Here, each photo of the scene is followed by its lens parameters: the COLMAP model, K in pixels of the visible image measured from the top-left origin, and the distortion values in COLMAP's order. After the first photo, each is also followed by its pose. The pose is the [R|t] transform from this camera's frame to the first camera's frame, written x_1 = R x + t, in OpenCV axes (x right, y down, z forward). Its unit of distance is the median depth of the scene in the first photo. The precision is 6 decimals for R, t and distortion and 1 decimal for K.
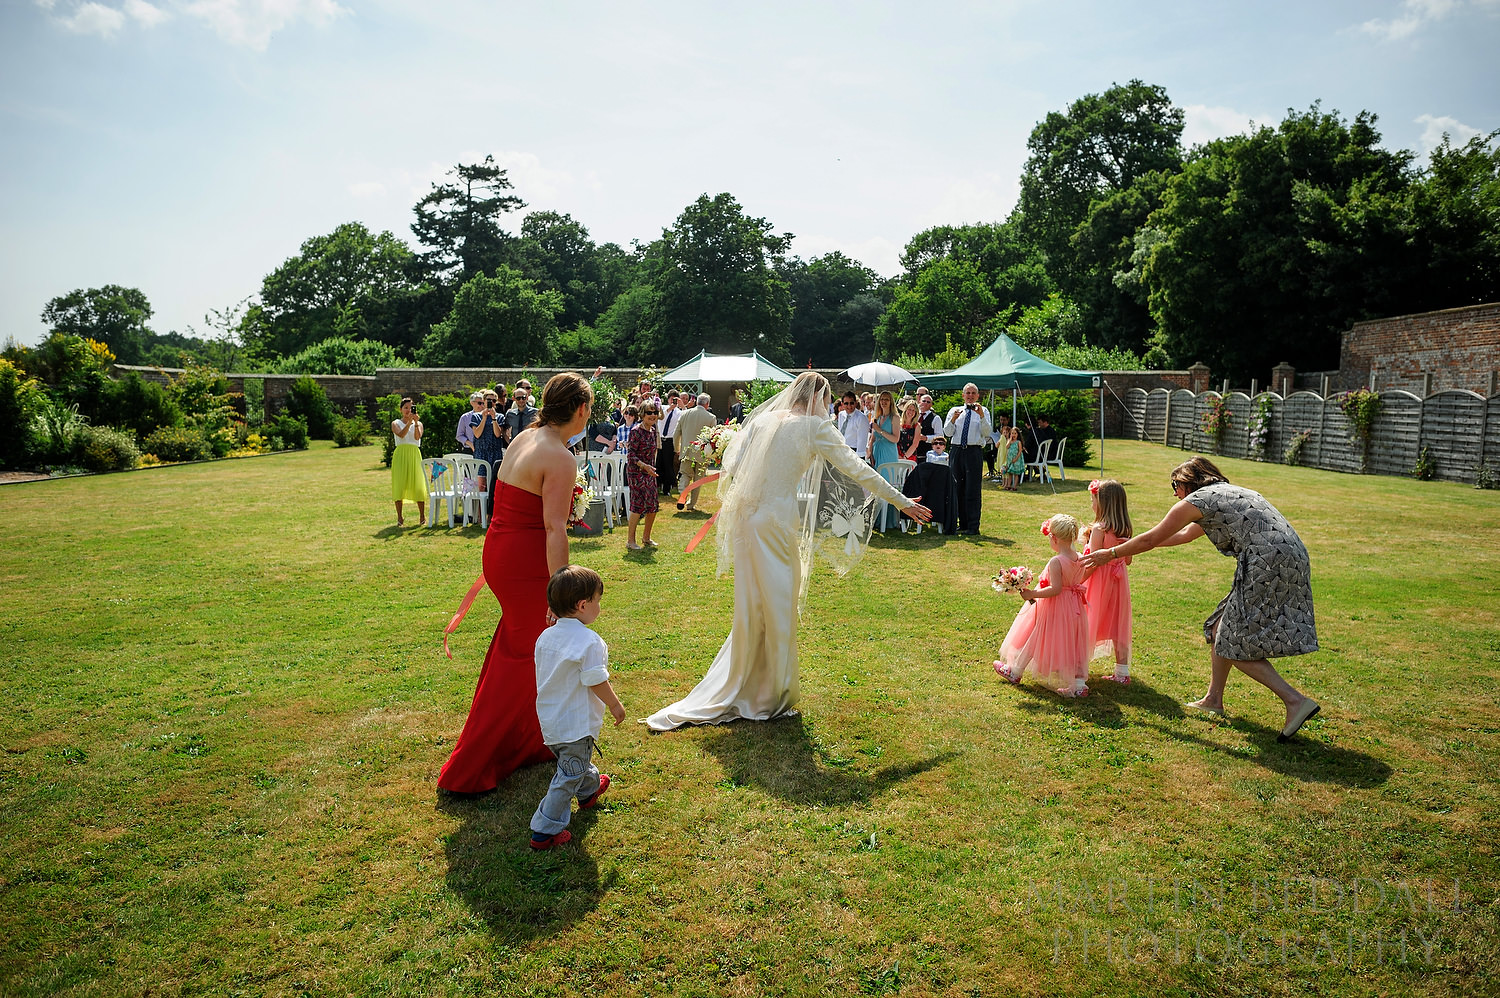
lens RADIAL K [[1020.0, 0, 745.4], [0, 1020.0, 499.9], [0, 0, 1]] dist [-0.035926, 0.013927]
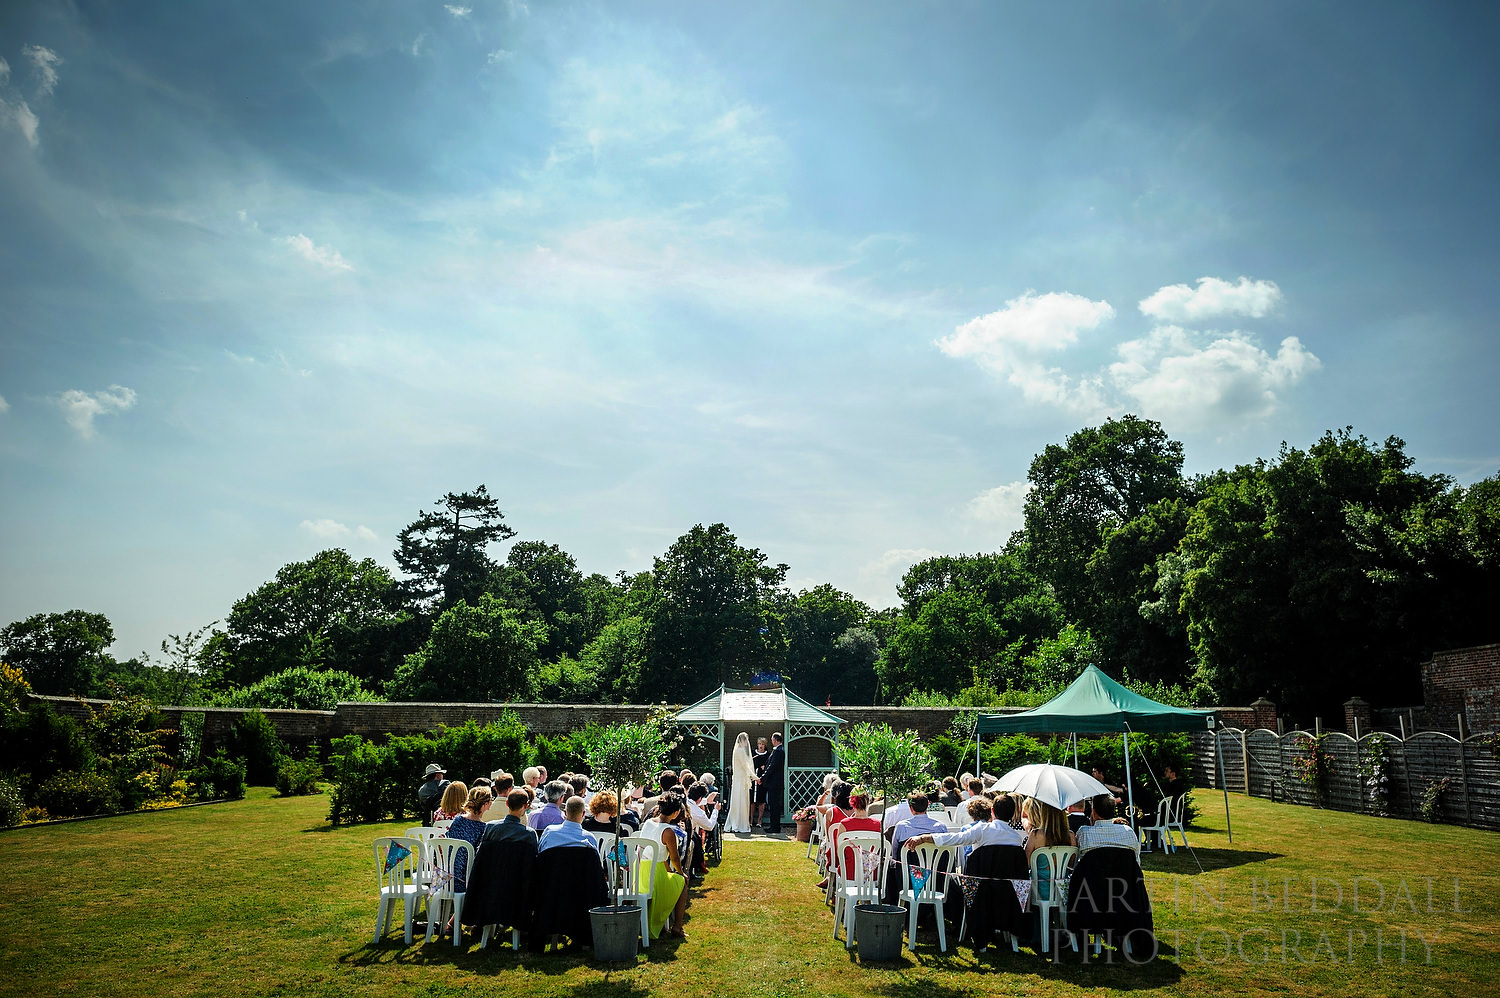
lens RADIAL K [[1044.8, 0, 745.7], [0, 1044.8, 492.0], [0, 0, 1]] dist [-0.031937, 0.006640]
pose [[0.999842, 0.007157, 0.016279, -0.014181], [-0.001514, 0.946376, -0.323064, -0.006311], [-0.017718, 0.322988, 0.946237, 0.045325]]
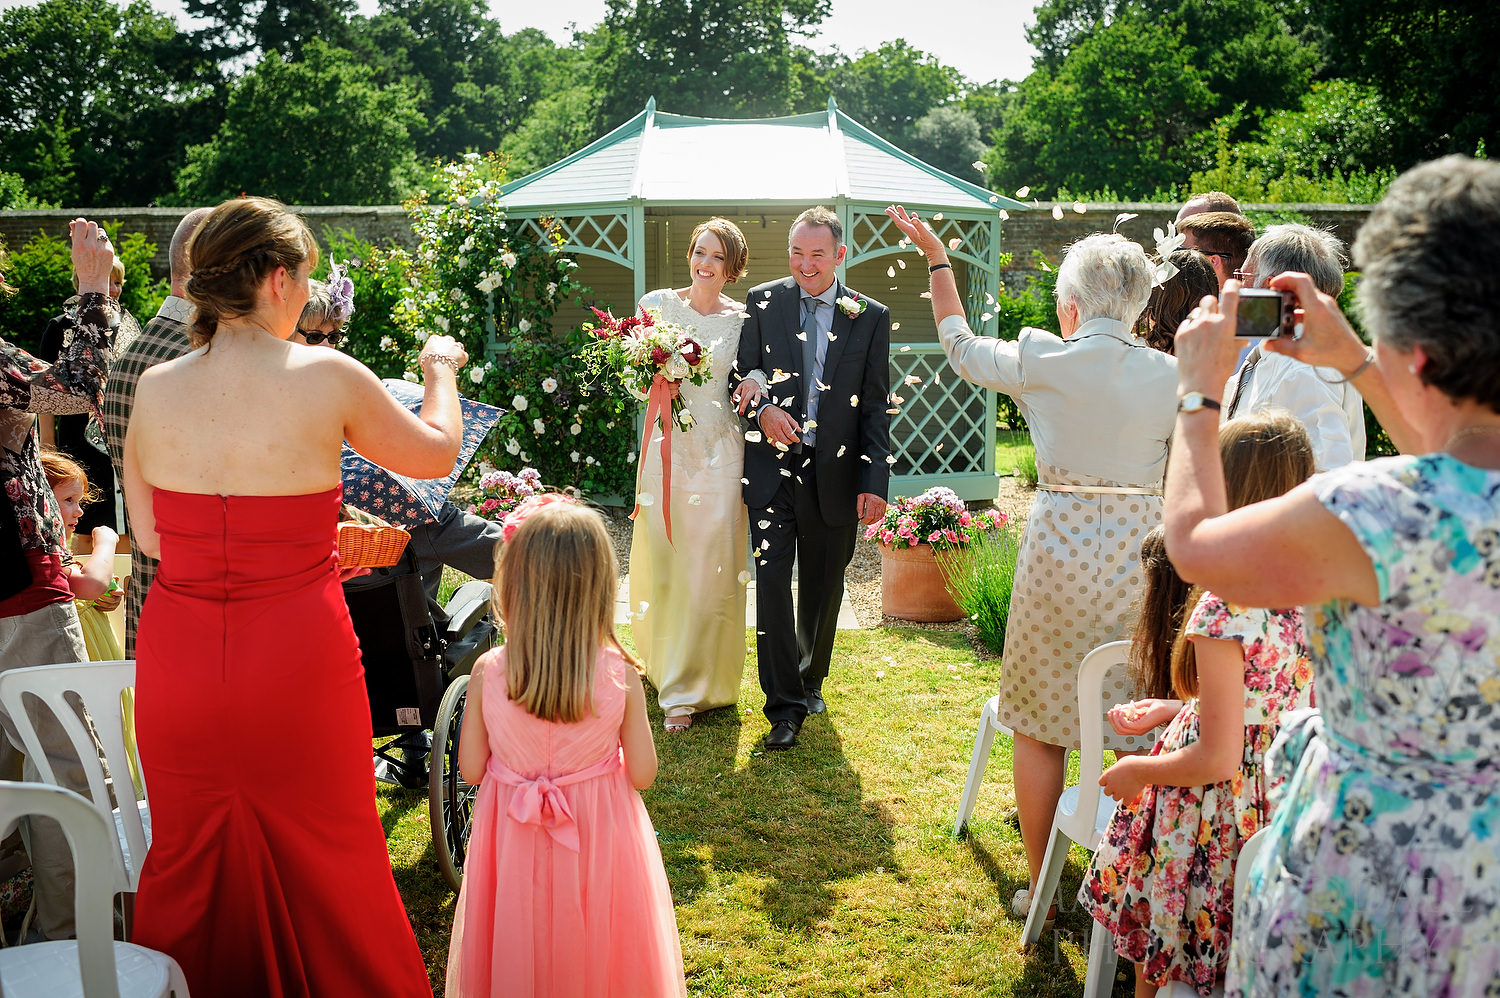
lens RADIAL K [[1501.0, 0, 750.5], [0, 1501.0, 492.4], [0, 0, 1]] dist [-0.075012, 0.000000]
pose [[0.999977, -0.006786, 0.000358, -0.005217], [0.006765, 0.999116, 0.041487, -0.020976], [-0.000639, -0.041484, 0.999139, 0.221451]]
